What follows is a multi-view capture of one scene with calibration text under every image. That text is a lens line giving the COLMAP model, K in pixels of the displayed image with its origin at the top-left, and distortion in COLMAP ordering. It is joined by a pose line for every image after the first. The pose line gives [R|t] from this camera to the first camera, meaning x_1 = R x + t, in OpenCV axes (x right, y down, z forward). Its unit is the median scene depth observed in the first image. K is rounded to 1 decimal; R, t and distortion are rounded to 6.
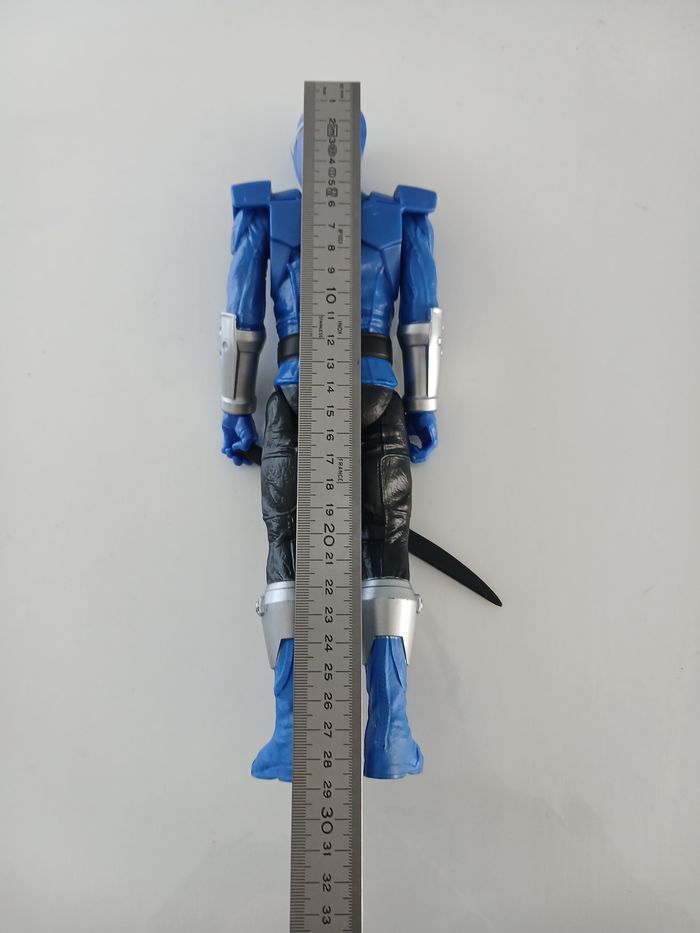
lens RADIAL K [[740.2, 0, 350.0], [0, 740.2, 466.5], [0, 0, 1]] dist [-0.007297, -0.148101]
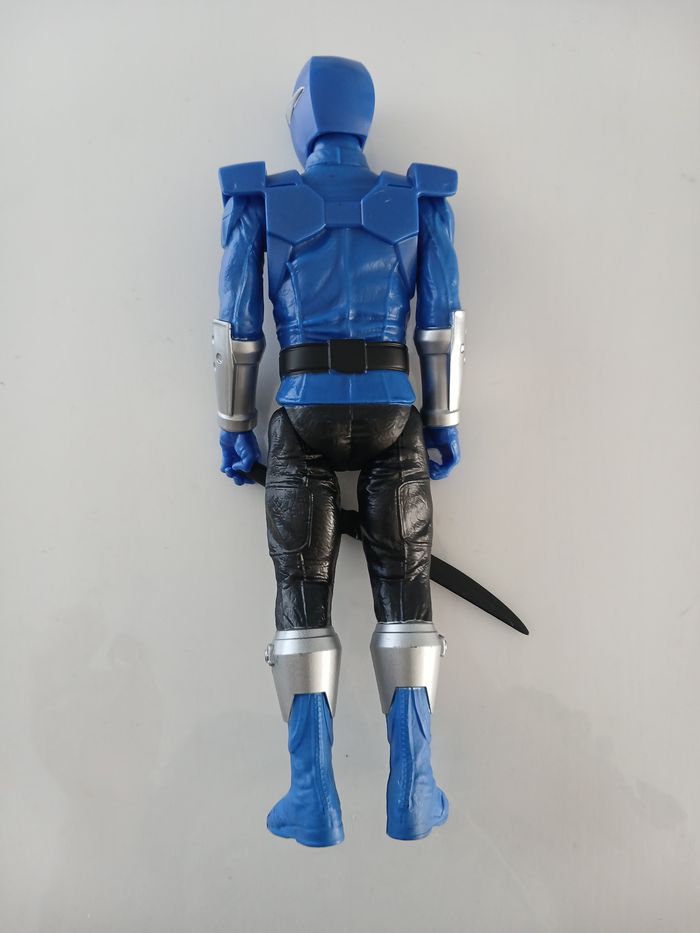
lens RADIAL K [[740.2, 0, 350.0], [0, 740.2, 466.5], [0, 0, 1]] dist [-0.007297, -0.148101]
pose [[0.999766, -0.021469, -0.002706, -0.013702], [0.021638, 0.992949, 0.116555, -0.136170], [0.000185, -0.116586, 0.993181, 0.109384]]
